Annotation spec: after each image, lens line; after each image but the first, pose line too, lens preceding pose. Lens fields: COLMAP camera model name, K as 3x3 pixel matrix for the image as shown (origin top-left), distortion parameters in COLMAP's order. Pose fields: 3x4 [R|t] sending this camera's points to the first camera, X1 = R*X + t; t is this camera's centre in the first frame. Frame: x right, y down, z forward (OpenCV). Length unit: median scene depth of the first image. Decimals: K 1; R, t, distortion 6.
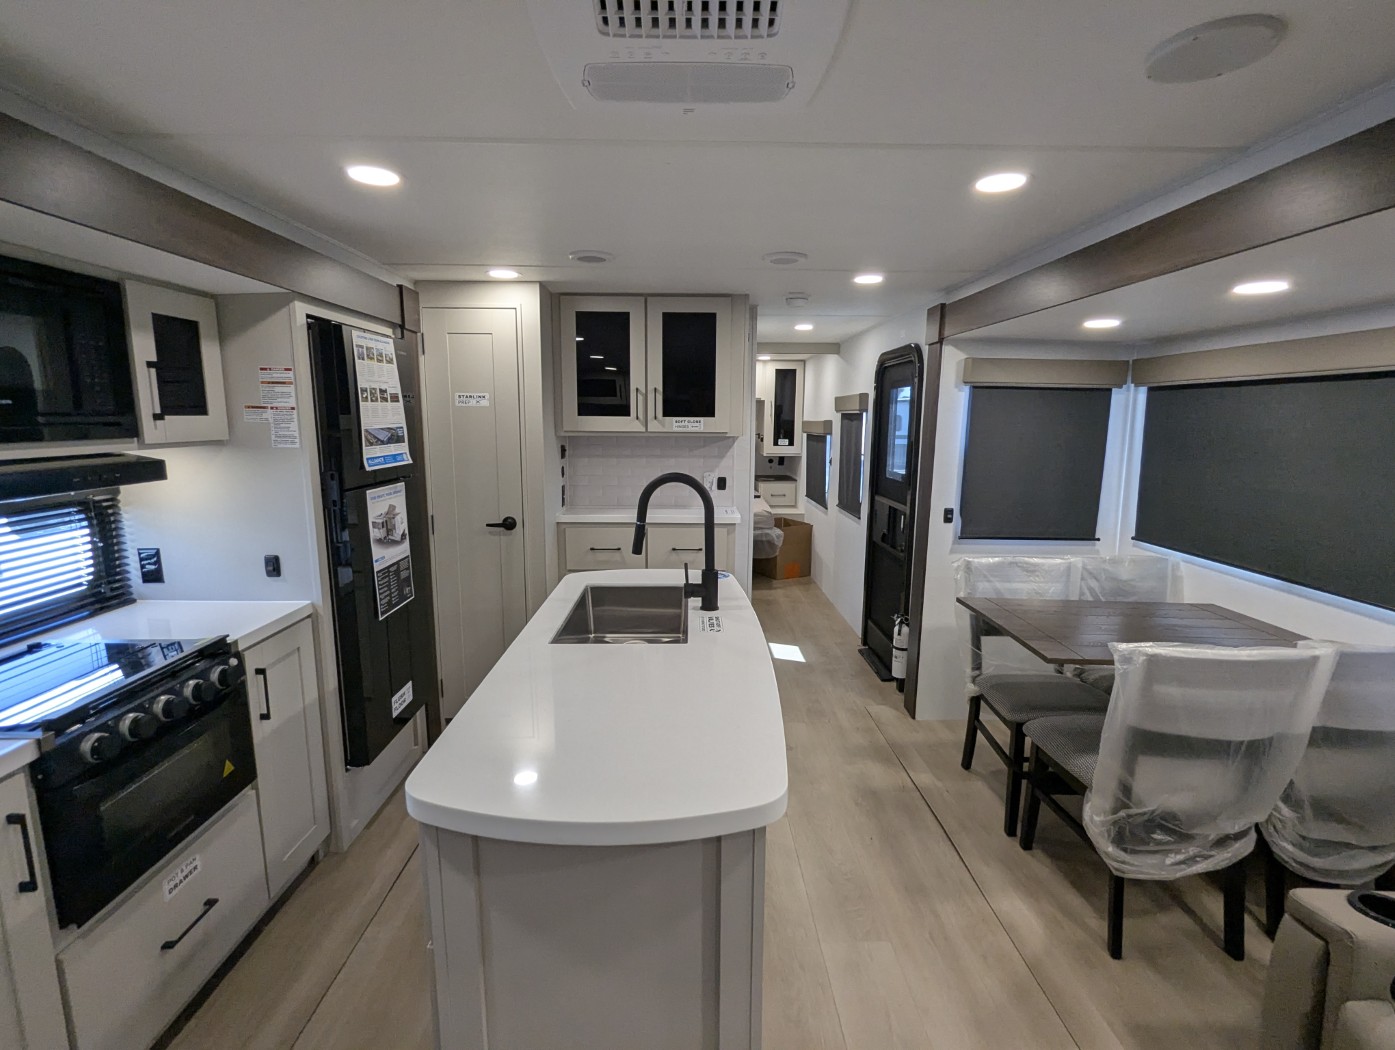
lens RADIAL K [[662.8, 0, 696.8], [0, 662.8, 529.1], [0, 0, 1]] dist [-0.002856, 0.001856]
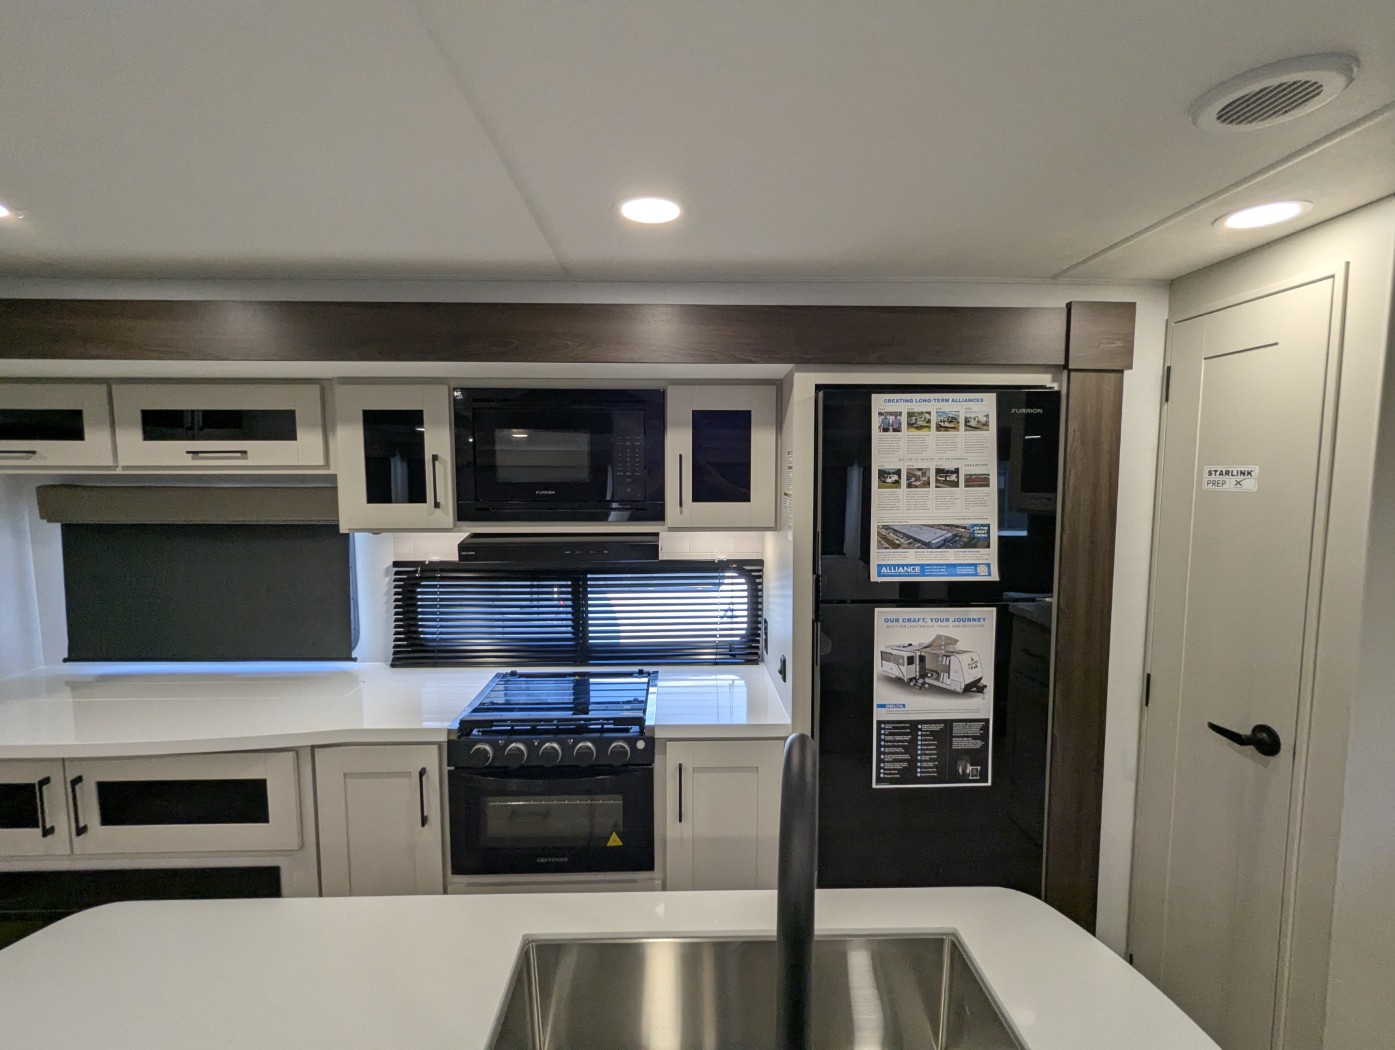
lens RADIAL K [[662.8, 0, 698.5], [0, 662.8, 525.3], [0, 0, 1]] dist [-0.002856, 0.001856]
pose [[0.017027, 0.072621, -0.997214, 0.206855], [-0.169213, 0.983181, 0.068710, -0.154175], [0.985432, 0.167572, 0.029029, 0.720581]]
